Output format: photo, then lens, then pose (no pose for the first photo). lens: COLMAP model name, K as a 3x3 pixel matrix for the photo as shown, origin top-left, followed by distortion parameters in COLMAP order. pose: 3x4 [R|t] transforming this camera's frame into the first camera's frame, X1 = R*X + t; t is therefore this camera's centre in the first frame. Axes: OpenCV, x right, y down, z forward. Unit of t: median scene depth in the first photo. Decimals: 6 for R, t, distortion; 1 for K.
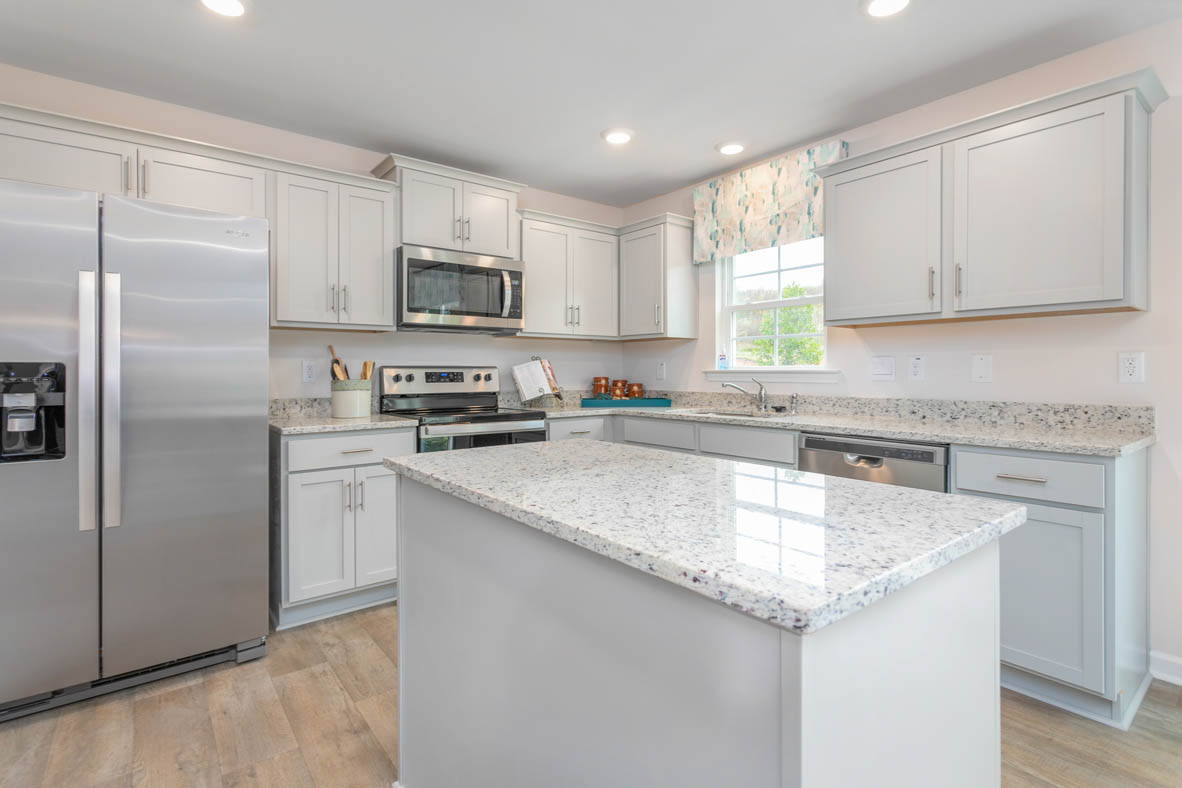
lens RADIAL K [[571.4, 0, 584.9], [0, 571.4, 374.4], [0, 0, 1]] dist [-0.000685, 0.000118]
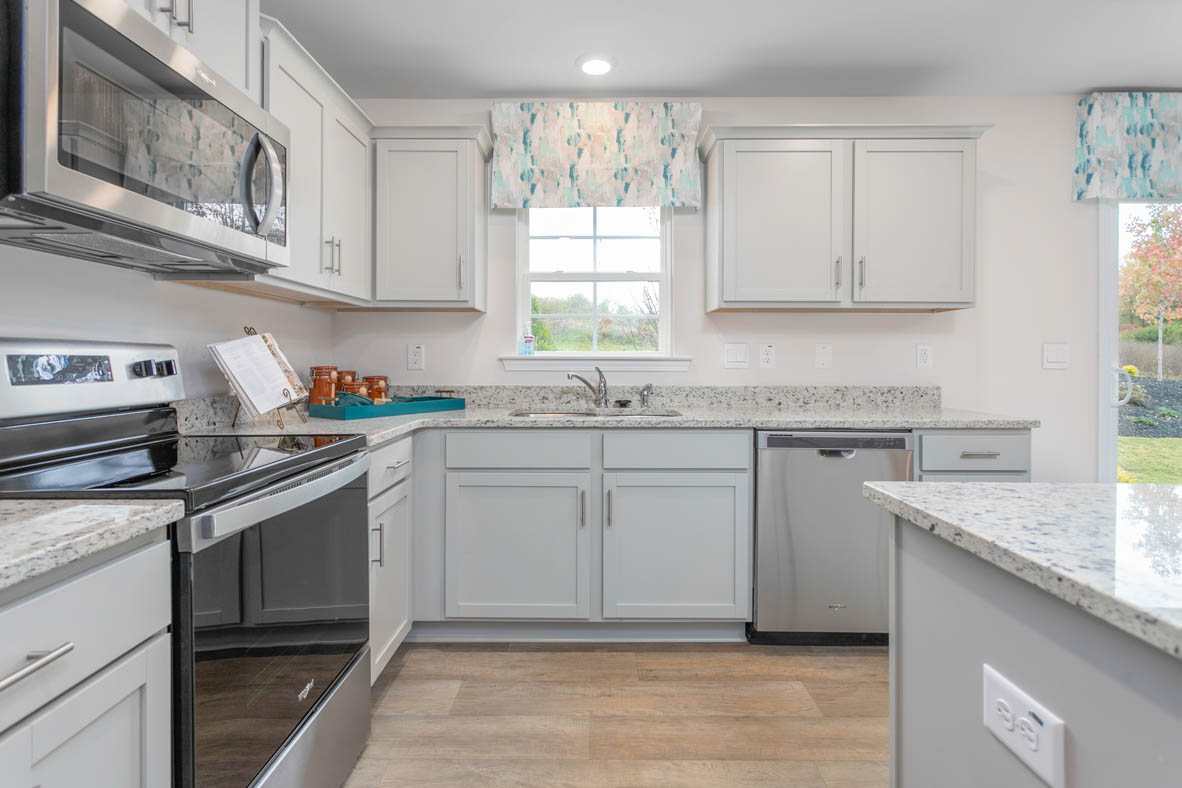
lens RADIAL K [[572.5, 0, 588.6], [0, 572.5, 361.4], [0, 0, 1]] dist [0.001918, 0.000763]
pose [[0.620994, 0.001303, 0.783815, -0.334378], [0.001185, 0.999996, -0.002602, 0.001480], [-0.783815, 0.002545, 0.620989, 0.511478]]
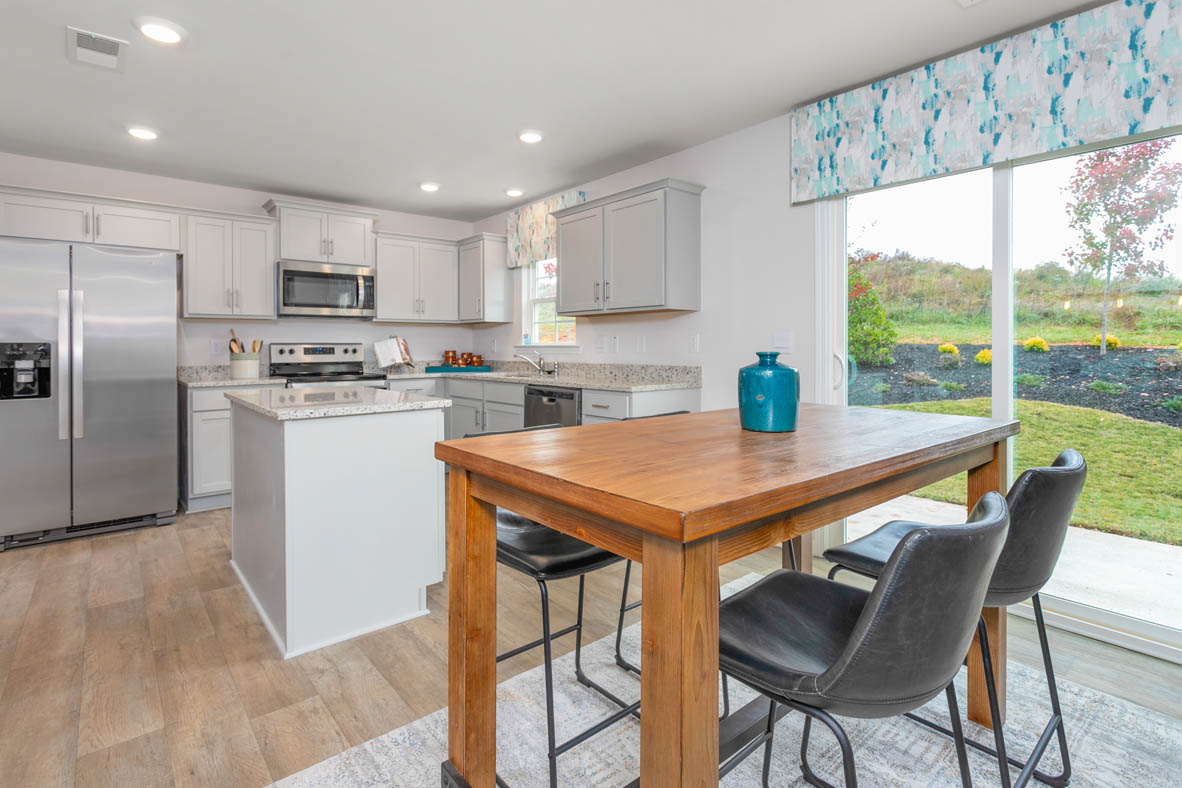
lens RADIAL K [[581.8, 0, 581.8], [0, 581.8, 349.6], [0, 0, 1]] dist [0.000945, -0.000206]
pose [[0.999597, -0.003479, 0.028189, 0.369254], [0.003441, 0.999993, 0.001417, 0.001811], [-0.028194, -0.001320, 0.999602, -0.459109]]
